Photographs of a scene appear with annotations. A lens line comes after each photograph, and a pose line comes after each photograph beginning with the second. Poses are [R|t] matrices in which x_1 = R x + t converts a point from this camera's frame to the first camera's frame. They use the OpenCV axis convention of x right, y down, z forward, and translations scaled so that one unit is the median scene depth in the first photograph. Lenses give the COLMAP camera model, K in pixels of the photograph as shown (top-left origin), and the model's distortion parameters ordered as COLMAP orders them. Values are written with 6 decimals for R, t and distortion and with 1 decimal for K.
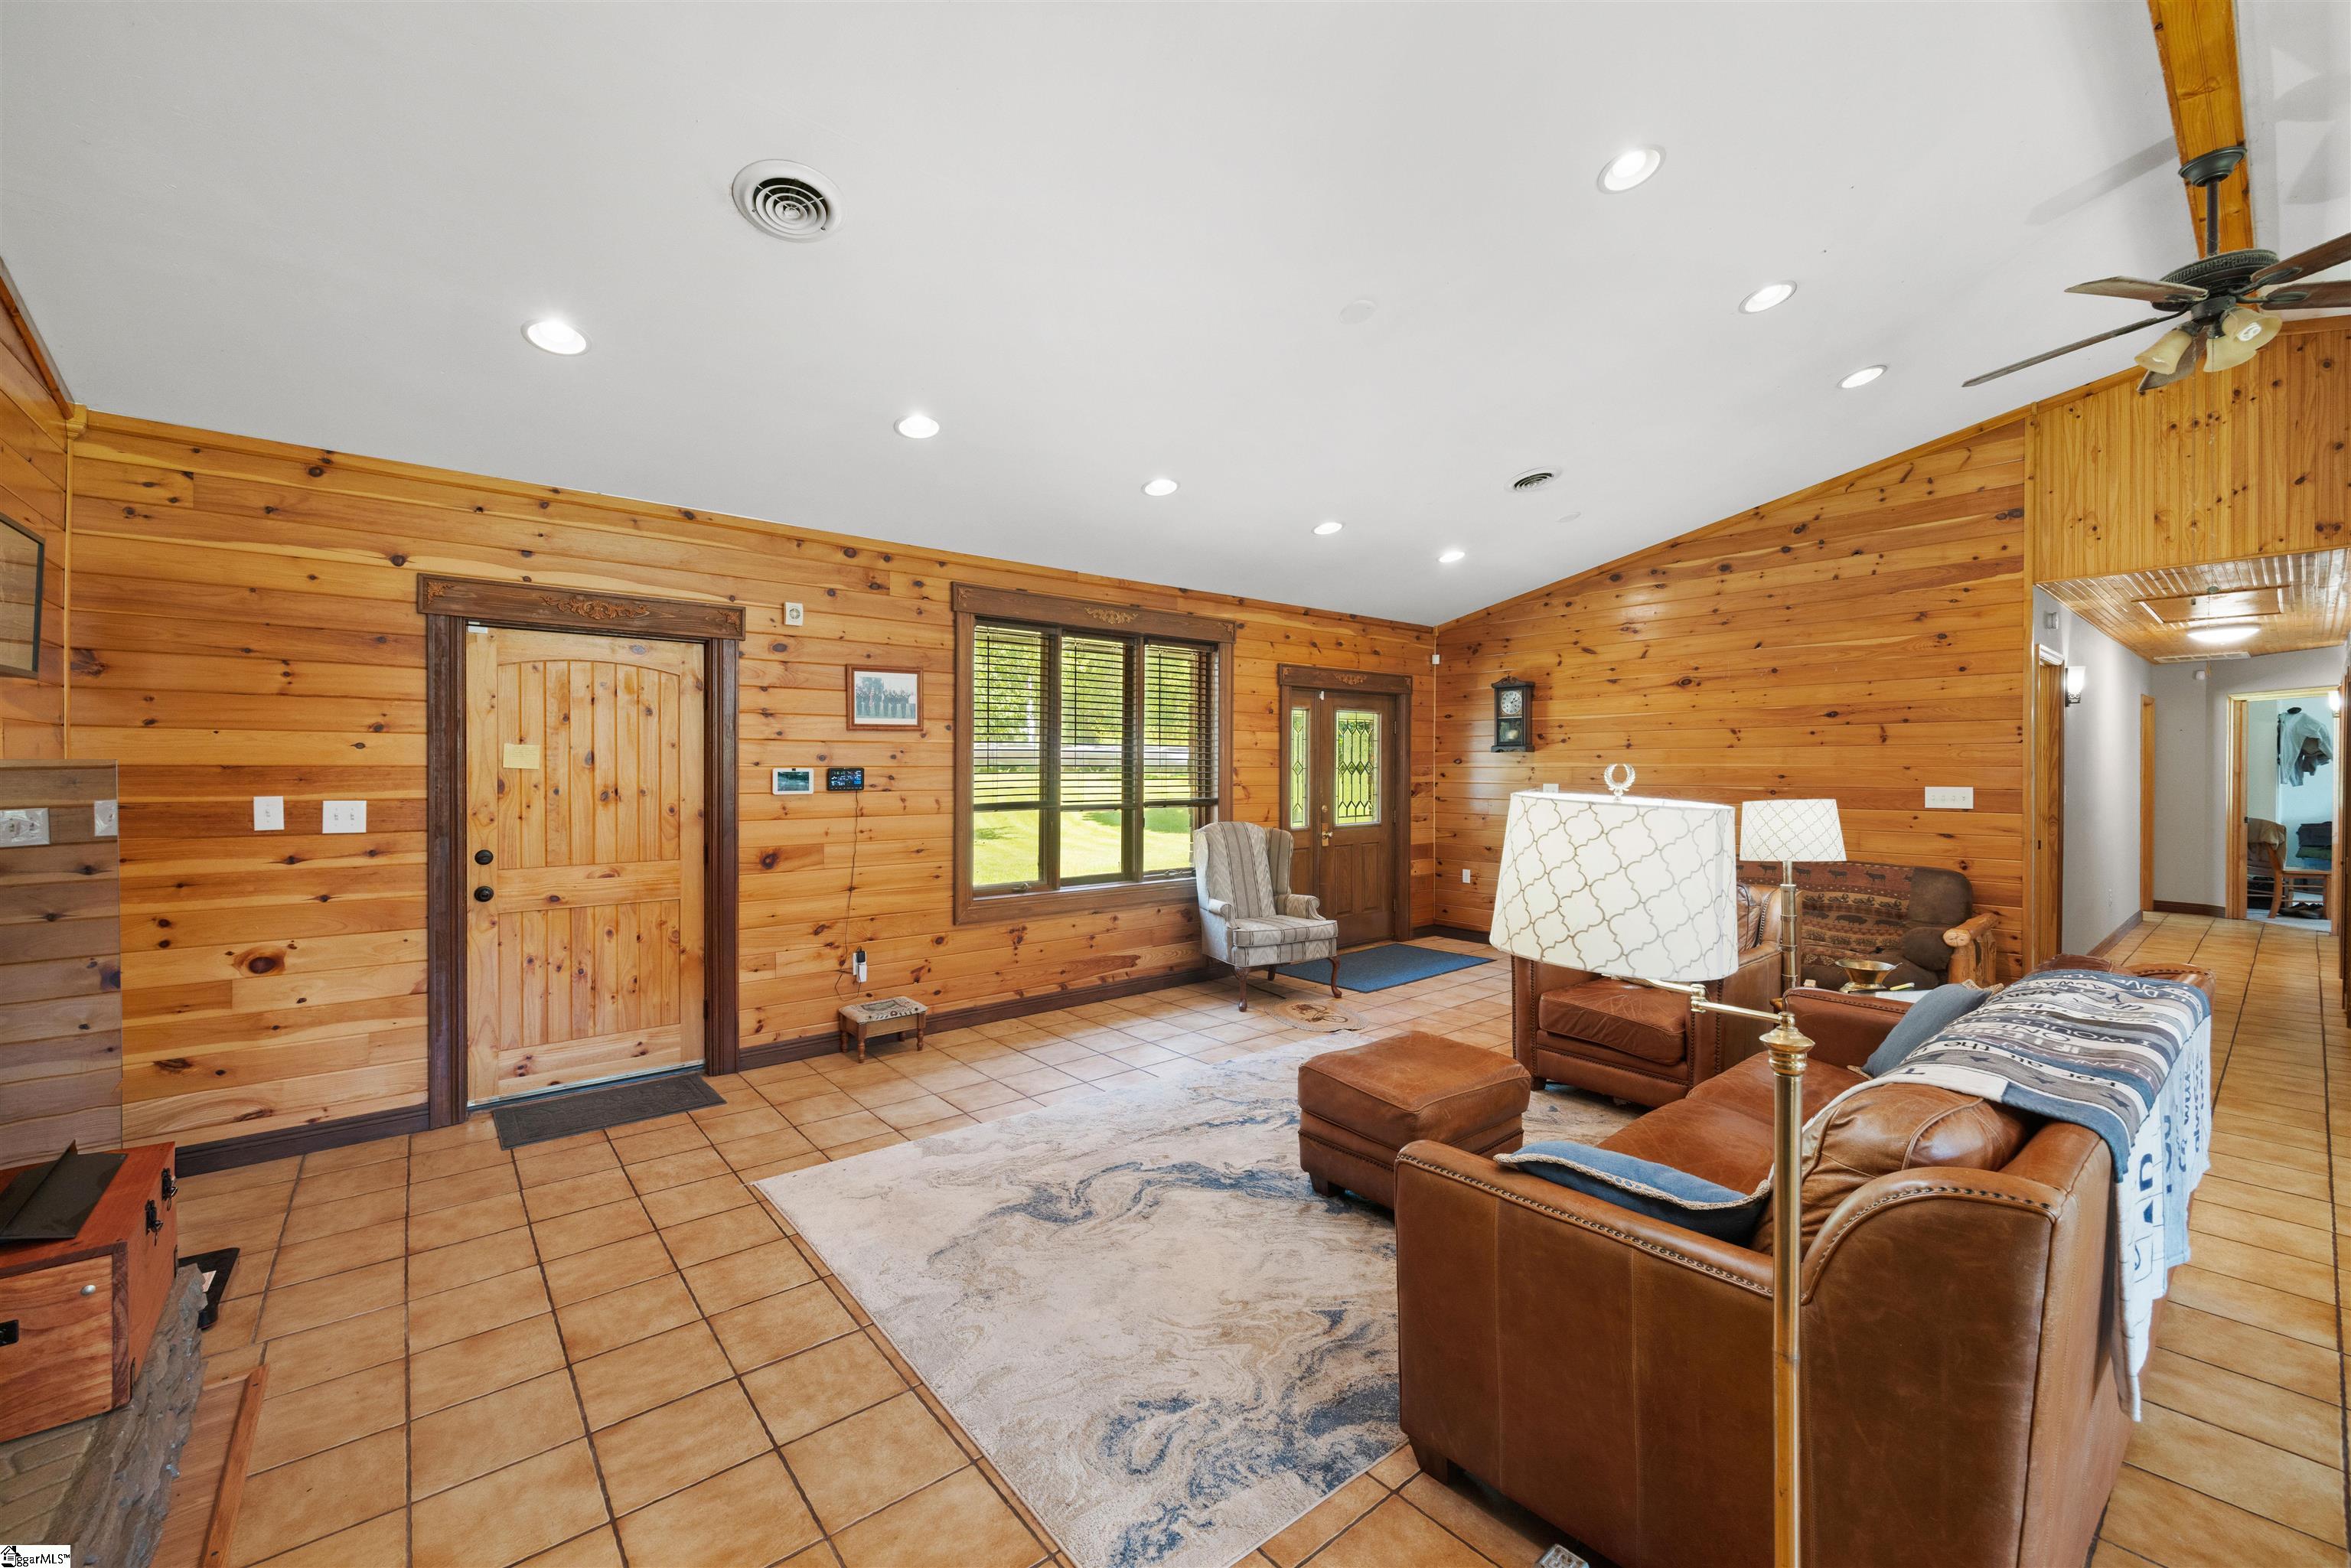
lens RADIAL K [[939.4, 0, 1178.9], [0, 939.4, 770.0], [0, 0, 1]] dist [-0.000397, 0.000293]
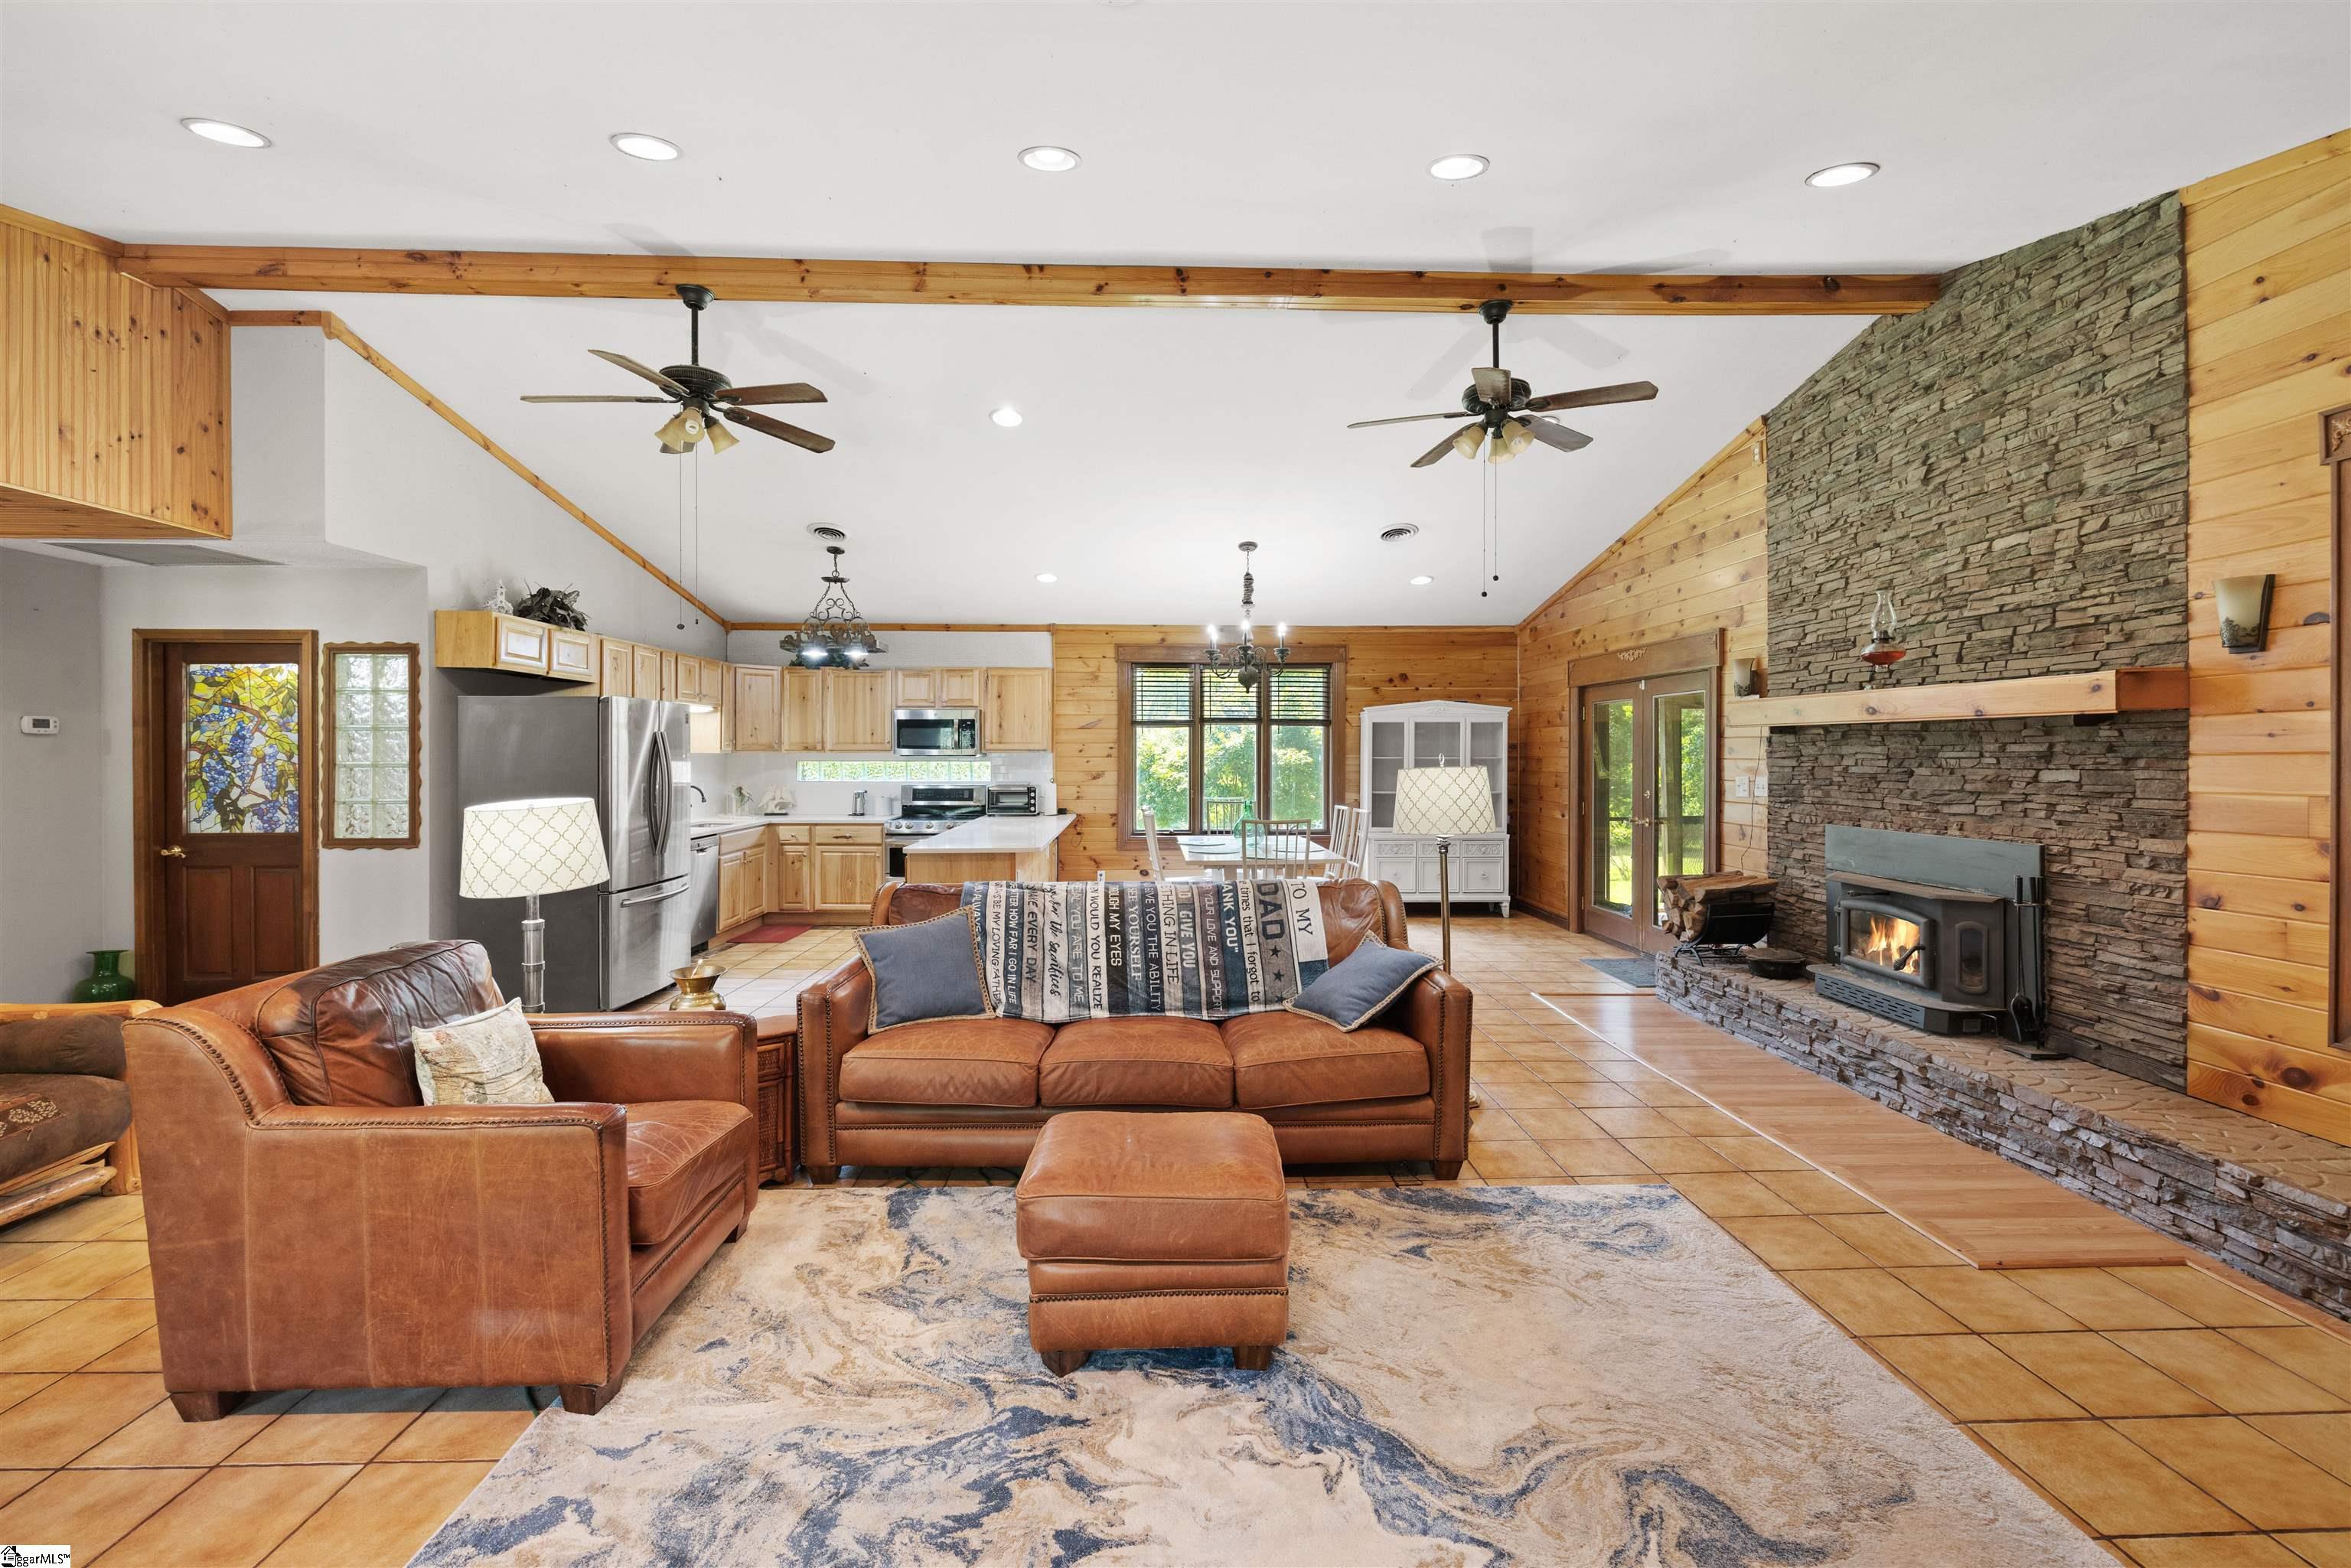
lens RADIAL K [[956.1, 0, 1173.1], [0, 956.1, 767.1], [0, 0, 1]] dist [-0.005475, -0.000025]
pose [[-0.791684, -0.003874, 0.610918, -0.142462], [0.002891, 0.999945, 0.010087, -0.000295], [-0.610923, 0.009752, -0.791630, 1.006486]]
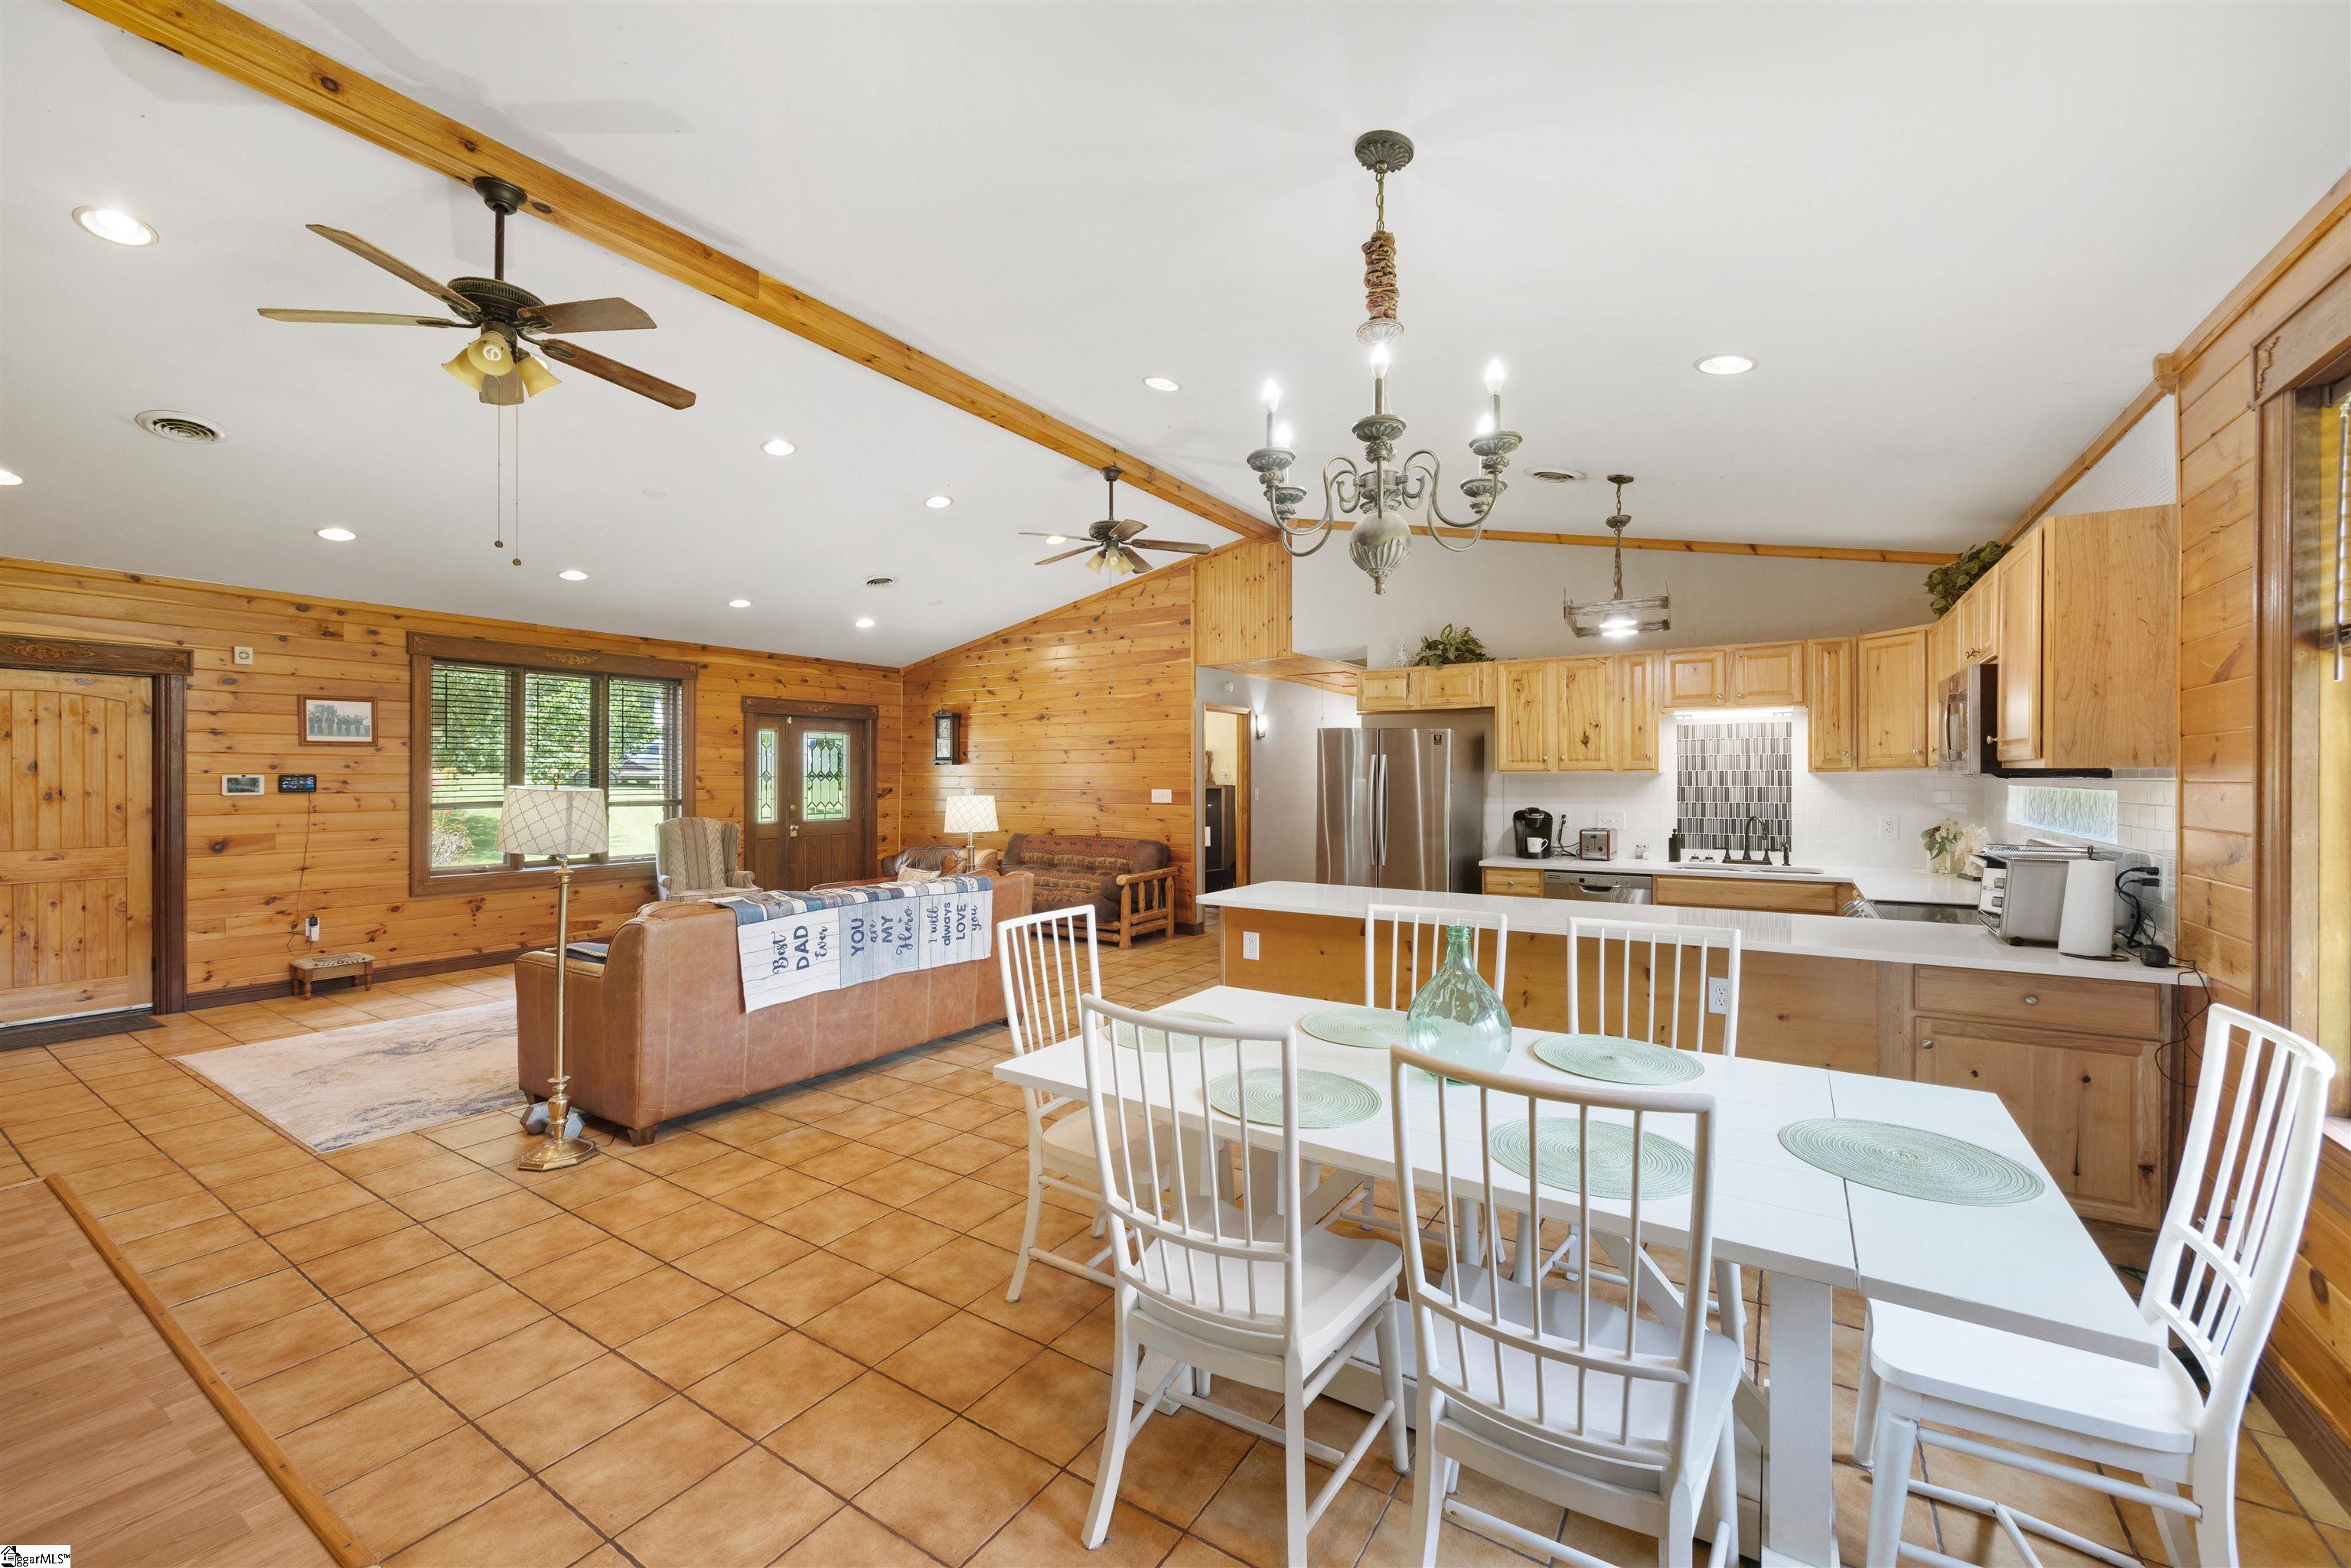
lens RADIAL K [[934.1, 0, 1175.1], [0, 934.1, 779.0], [0, 0, 1]] dist [-0.002011, -0.000014]
pose [[0.952987, 0.002268, 0.303004, 0.386723], [-0.002709, 0.999996, 0.001037, -0.001039], [-0.303000, -0.001809, 0.952989, -0.557546]]
